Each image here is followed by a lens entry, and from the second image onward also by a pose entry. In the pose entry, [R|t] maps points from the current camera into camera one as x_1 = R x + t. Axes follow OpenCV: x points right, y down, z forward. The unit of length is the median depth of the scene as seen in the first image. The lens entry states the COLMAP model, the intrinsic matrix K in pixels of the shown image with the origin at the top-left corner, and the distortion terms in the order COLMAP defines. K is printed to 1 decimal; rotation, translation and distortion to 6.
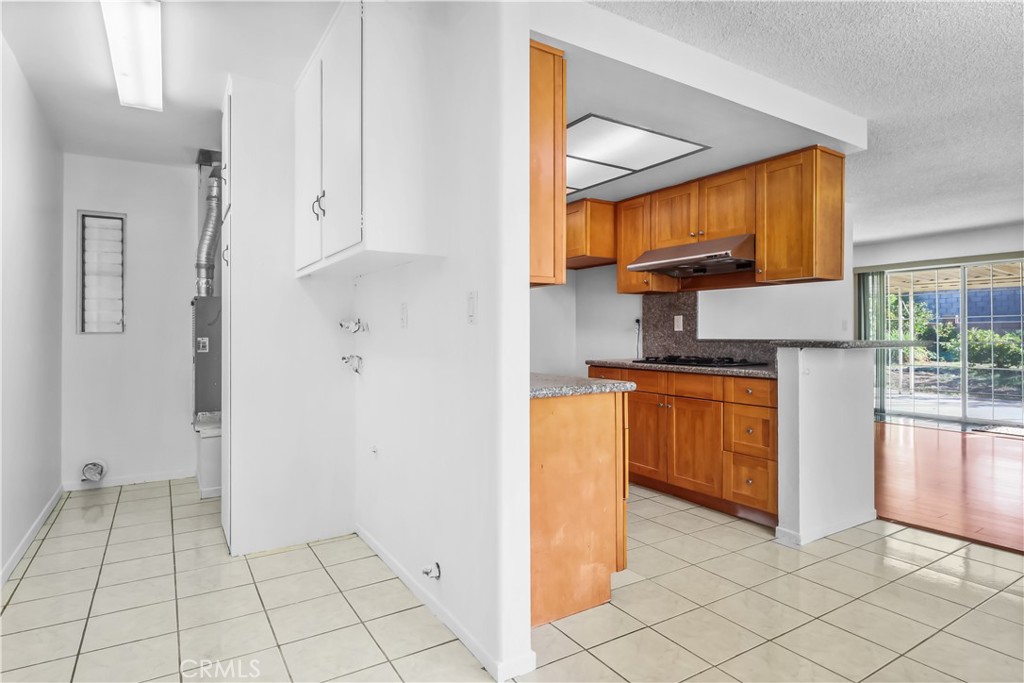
lens RADIAL K [[561.4, 0, 512.0], [0, 561.4, 332.2], [0, 0, 1]] dist [0.000297, -0.000787]
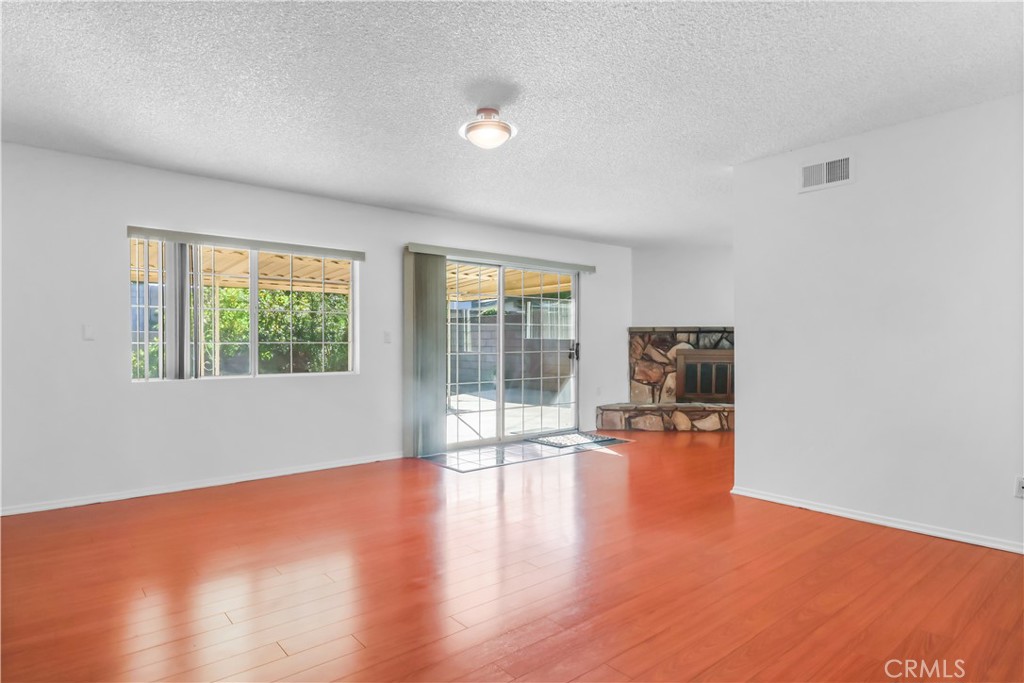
lens RADIAL K [[565.8, 0, 510.1], [0, 565.8, 342.3], [0, 0, 1]] dist [0.001717, -0.000800]
pose [[-0.123516, 0.004170, 0.992334, -0.201563], [-0.003355, 0.999984, -0.004620, 0.012306], [-0.992337, -0.003900, -0.123500, 2.480896]]
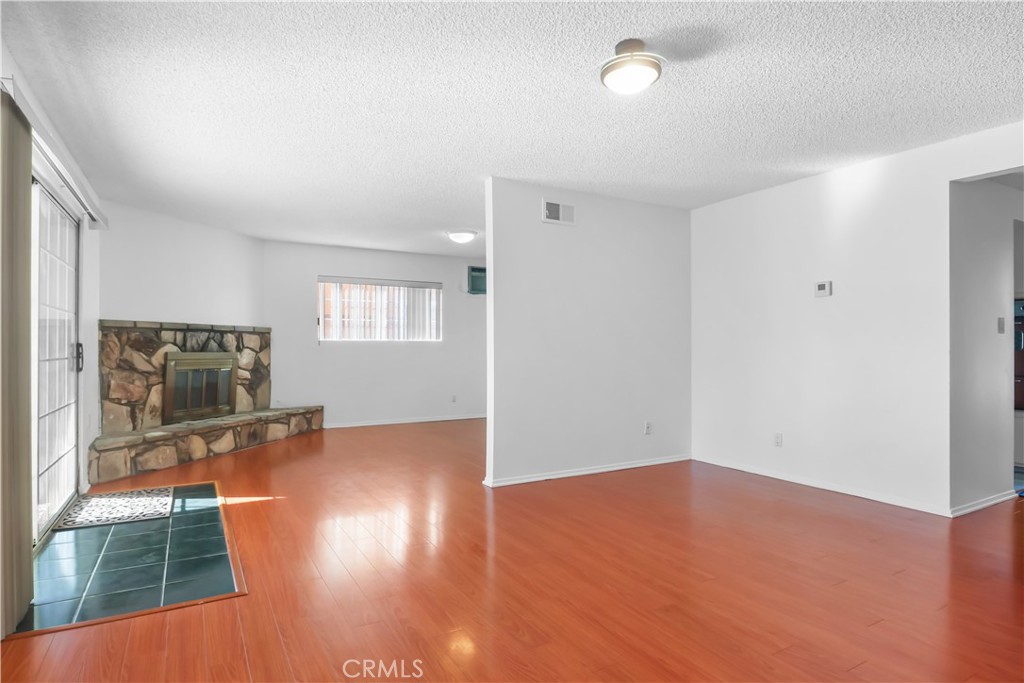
lens RADIAL K [[565.8, 0, 510.1], [0, 565.8, 342.3], [0, 0, 1]] dist [0.001717, -0.000800]
pose [[-0.999033, 0.001878, 0.043936, 0.947258], [0.001309, 0.999915, -0.012974, 0.020789], [-0.043957, -0.012904, -0.998950, 3.202985]]
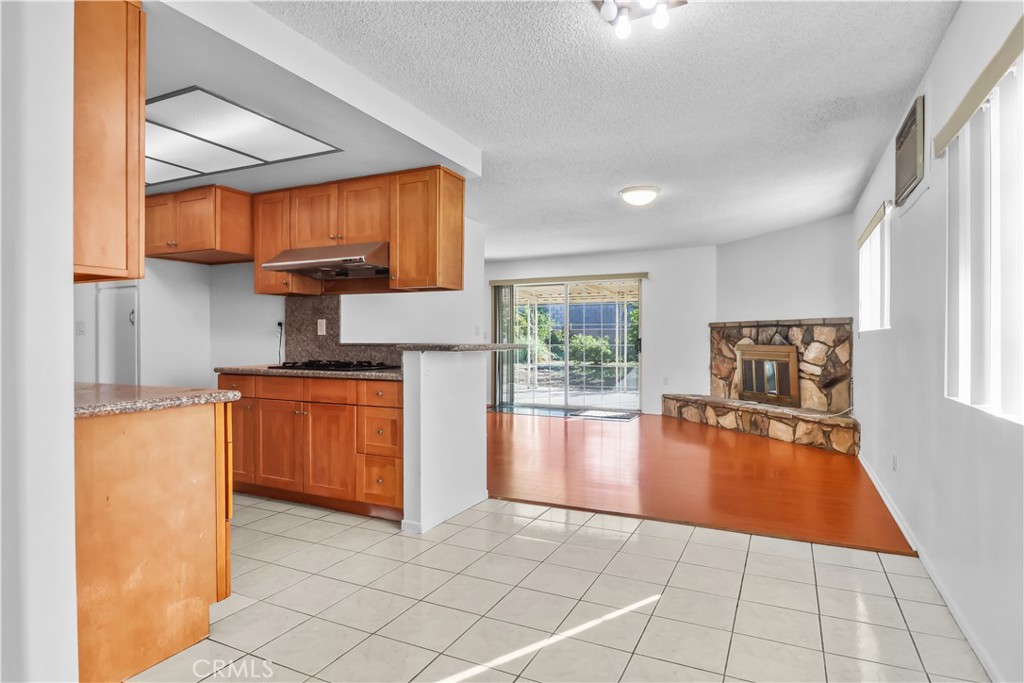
lens RADIAL K [[565.8, 0, 510.1], [0, 565.8, 342.3], [0, 0, 1]] dist [0.001717, -0.000800]
pose [[0.849623, -0.002317, 0.527386, 0.073800], [-0.003210, 0.999949, 0.009565, 0.000013], [-0.527381, -0.009820, 0.849572, -0.010184]]
